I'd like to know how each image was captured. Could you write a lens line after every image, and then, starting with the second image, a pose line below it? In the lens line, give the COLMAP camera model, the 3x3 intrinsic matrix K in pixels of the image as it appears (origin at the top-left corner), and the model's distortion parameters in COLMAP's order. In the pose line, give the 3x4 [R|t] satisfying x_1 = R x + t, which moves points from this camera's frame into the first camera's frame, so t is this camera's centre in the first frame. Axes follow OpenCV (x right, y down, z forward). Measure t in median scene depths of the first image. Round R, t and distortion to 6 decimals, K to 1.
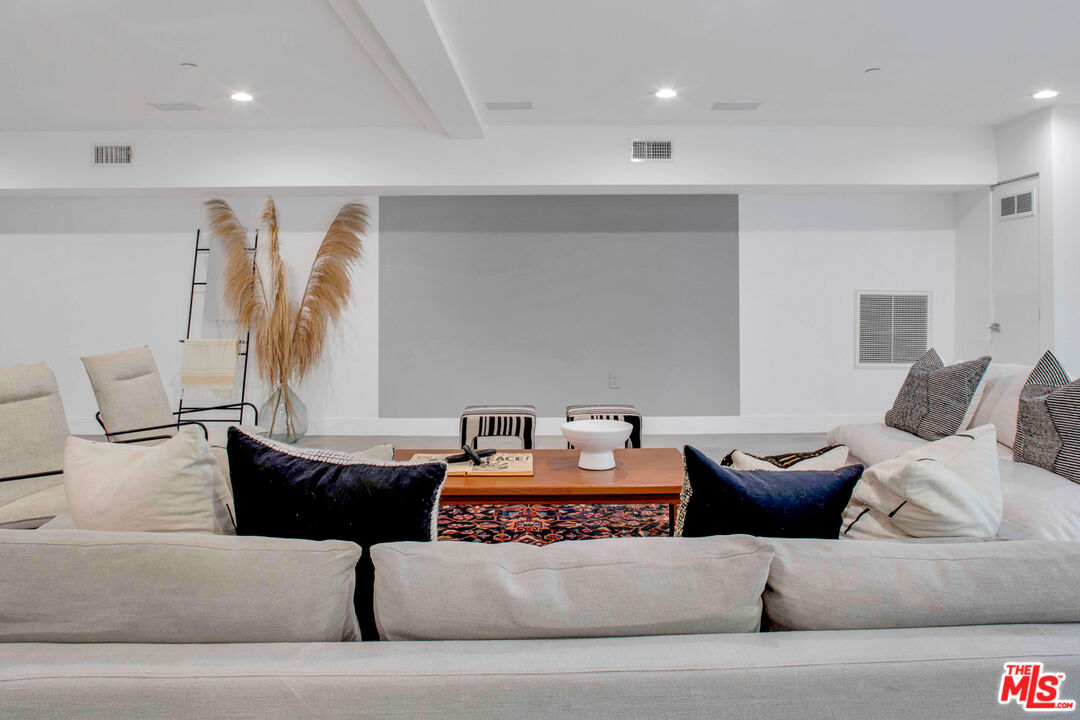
lens RADIAL K [[759.4, 0, 547.2], [0, 759.4, 349.9], [0, 0, 1]] dist [-0.034359, 0.018809]
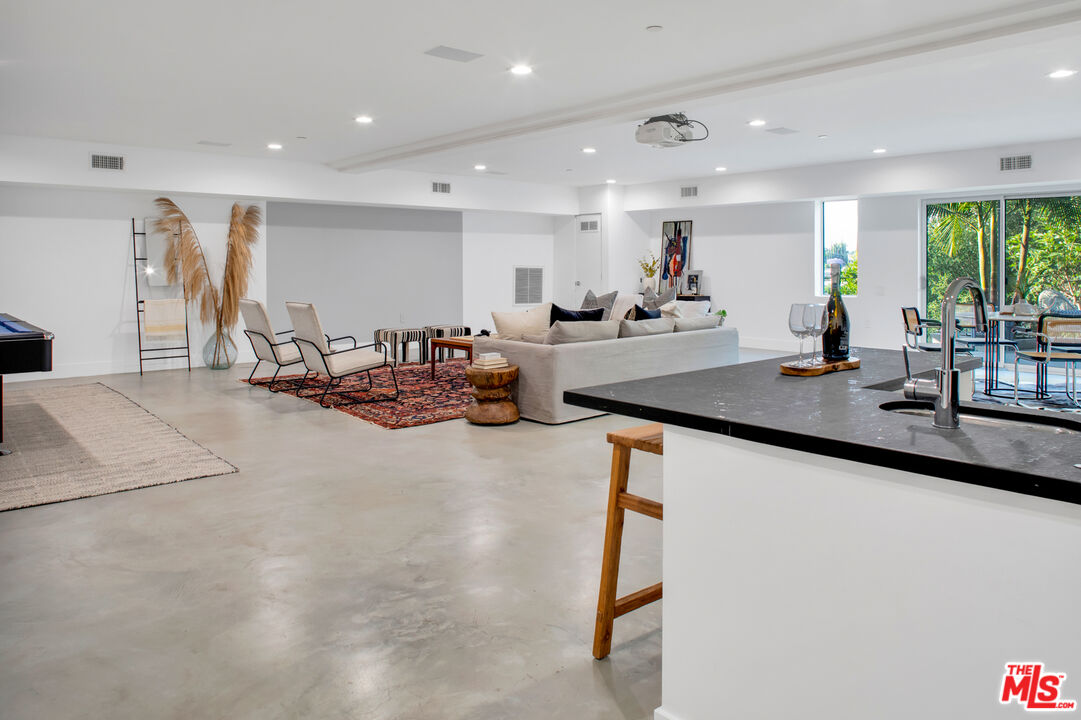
lens RADIAL K [[760.1, 0, 534.4], [0, 760.1, 358.1], [0, 0, 1]] dist [-0.034359, 0.018809]
pose [[0.754788, -0.073936, 0.651789, -0.846529], [0.048624, 0.997200, 0.056810, 0.049064], [-0.654164, -0.011187, 0.756270, -0.497119]]
